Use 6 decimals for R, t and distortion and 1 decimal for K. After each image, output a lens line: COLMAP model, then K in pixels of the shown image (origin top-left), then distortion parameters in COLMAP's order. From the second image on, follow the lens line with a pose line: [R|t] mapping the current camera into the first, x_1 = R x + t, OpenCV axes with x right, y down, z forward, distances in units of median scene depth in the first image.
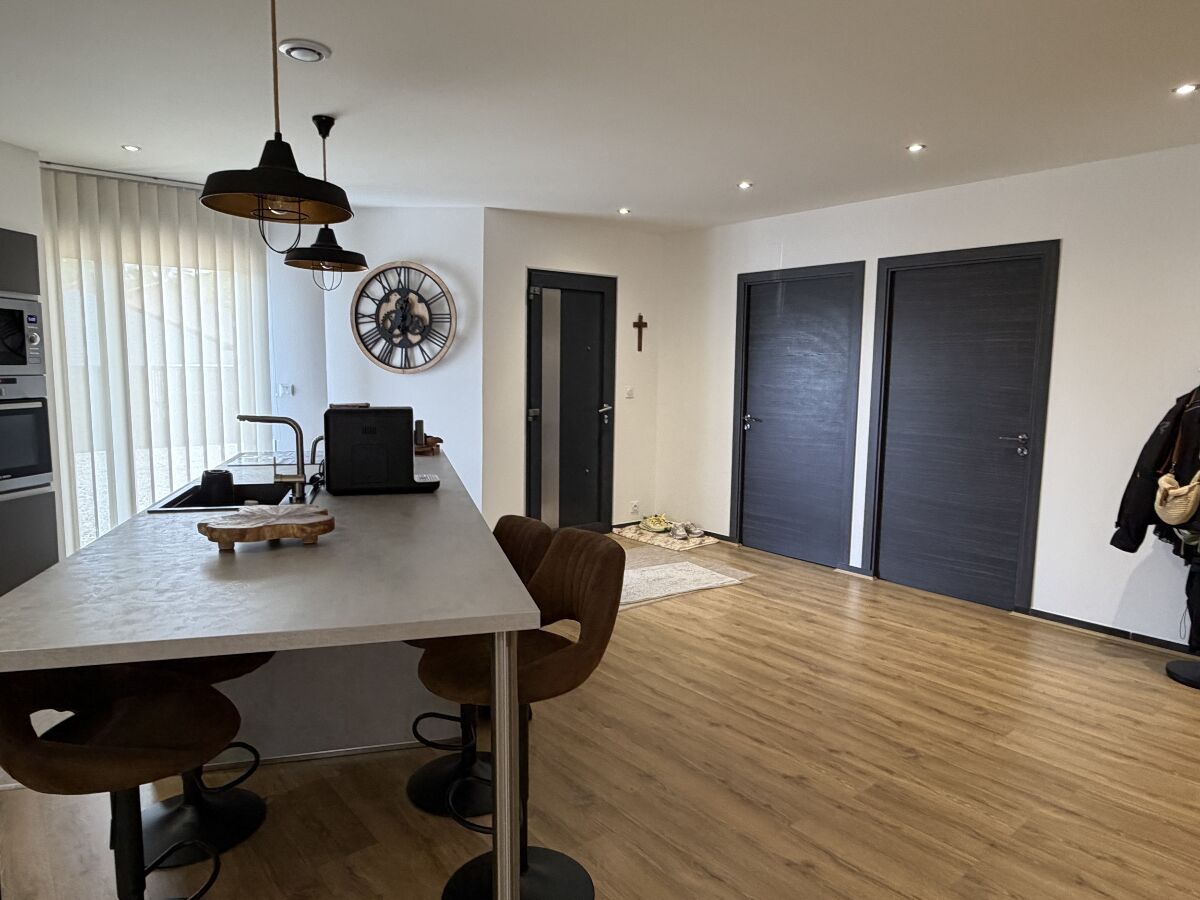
lens RADIAL K [[764.0, 0, 596.9], [0, 764.0, 450.7], [0, 0, 1]] dist [-0.005002, 0.000030]
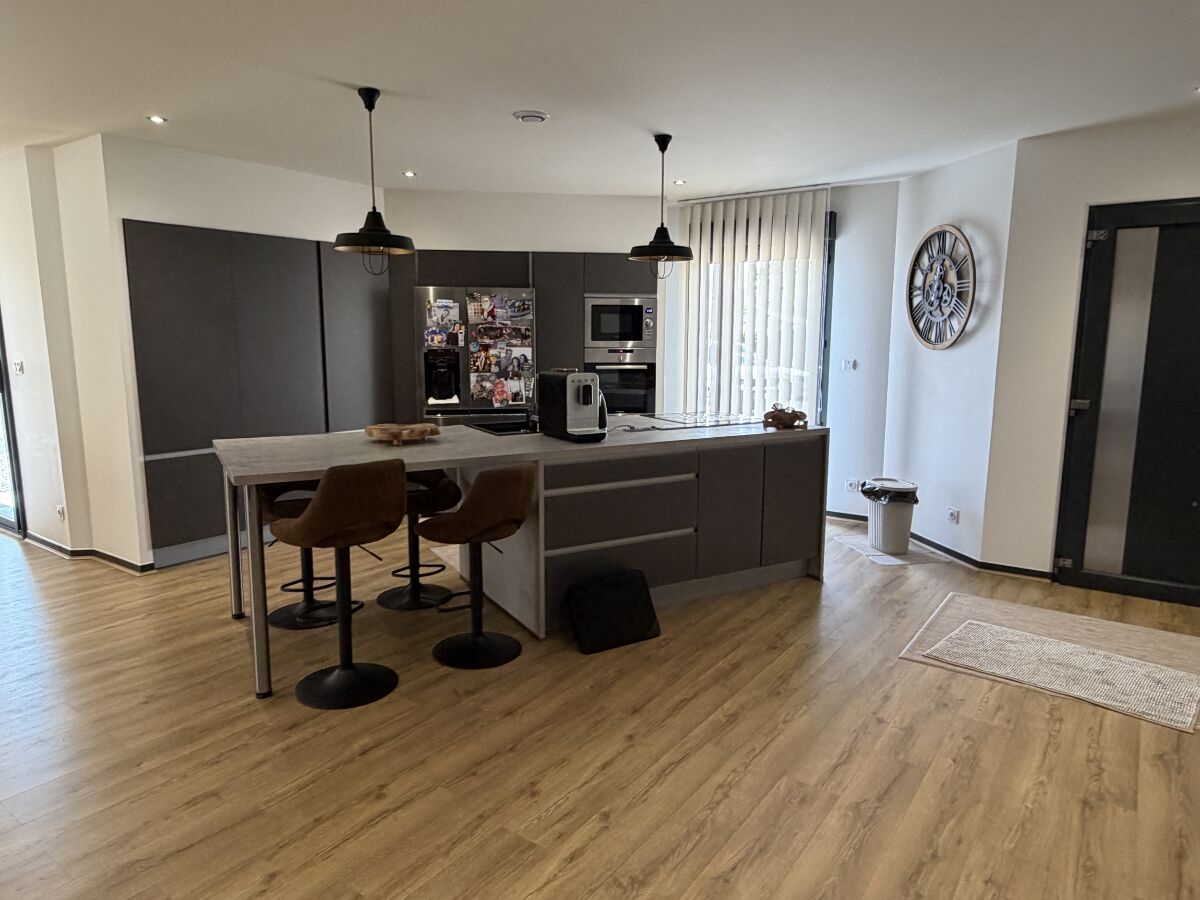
lens RADIAL K [[764.0, 0, 595.6], [0, 764.0, 446.6], [0, 0, 1]] dist [-0.005002, 0.000030]
pose [[0.250686, 0.127497, -0.959636, 0.713747], [-0.109418, 0.988669, 0.102771, -0.049621], [0.961865, 0.079238, 0.261796, 0.520771]]
